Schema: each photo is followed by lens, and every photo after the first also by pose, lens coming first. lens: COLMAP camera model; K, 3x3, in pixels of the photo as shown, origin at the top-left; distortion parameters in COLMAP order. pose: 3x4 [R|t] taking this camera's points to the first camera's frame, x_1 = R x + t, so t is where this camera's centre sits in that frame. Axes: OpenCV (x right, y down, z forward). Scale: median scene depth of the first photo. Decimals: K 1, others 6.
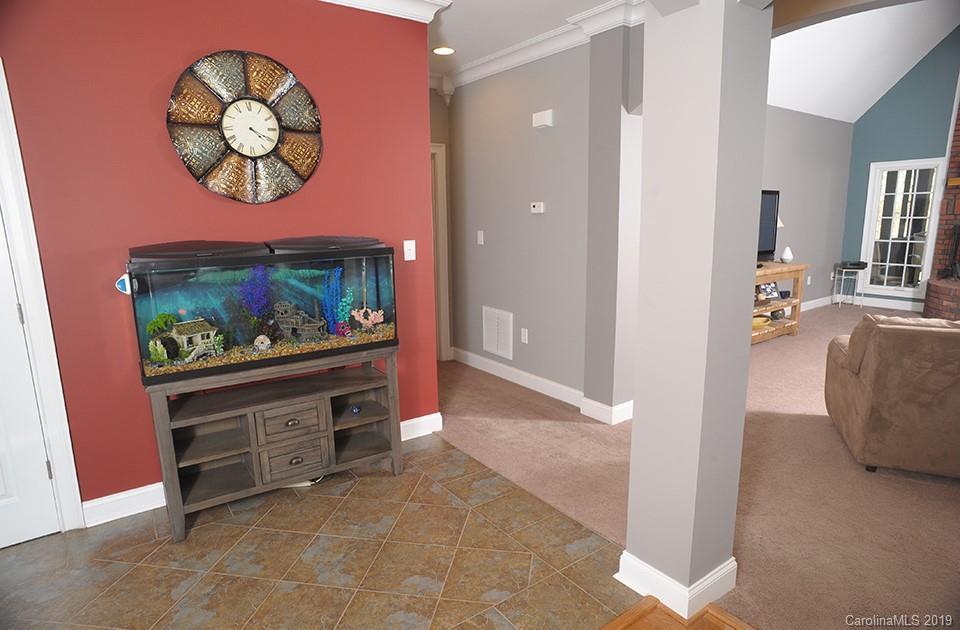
lens RADIAL K [[542.1, 0, 483.0], [0, 542.1, 316.0], [0, 0, 1]] dist [-0.102323, 0.067994]
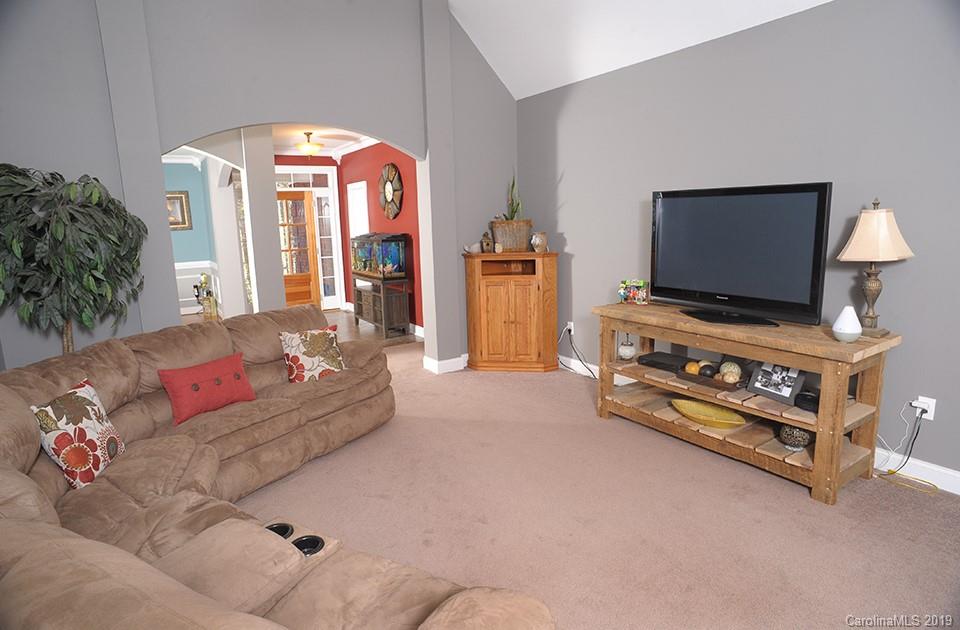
lens RADIAL K [[542.1, 0, 483.0], [0, 542.1, 316.0], [0, 0, 1]] dist [-0.102323, 0.067994]
pose [[-0.044584, 0.193910, -0.980006, 2.353455], [-0.163266, 0.966378, 0.198641, -0.366987], [0.985574, 0.168858, -0.011426, 1.616065]]
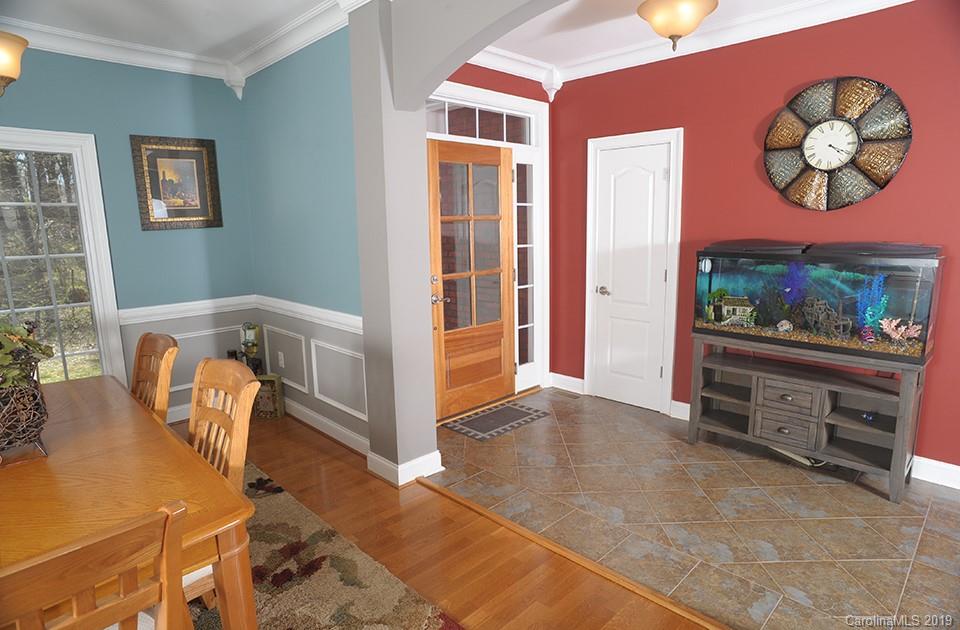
lens RADIAL K [[542.1, 0, 483.0], [0, 542.1, 316.0], [0, 0, 1]] dist [-0.102323, 0.067994]
pose [[0.157229, 0.183294, -0.970403, 0.620102], [-0.174093, 0.972380, 0.155460, -0.038329], [0.972096, 0.144498, 0.184796, 0.106144]]
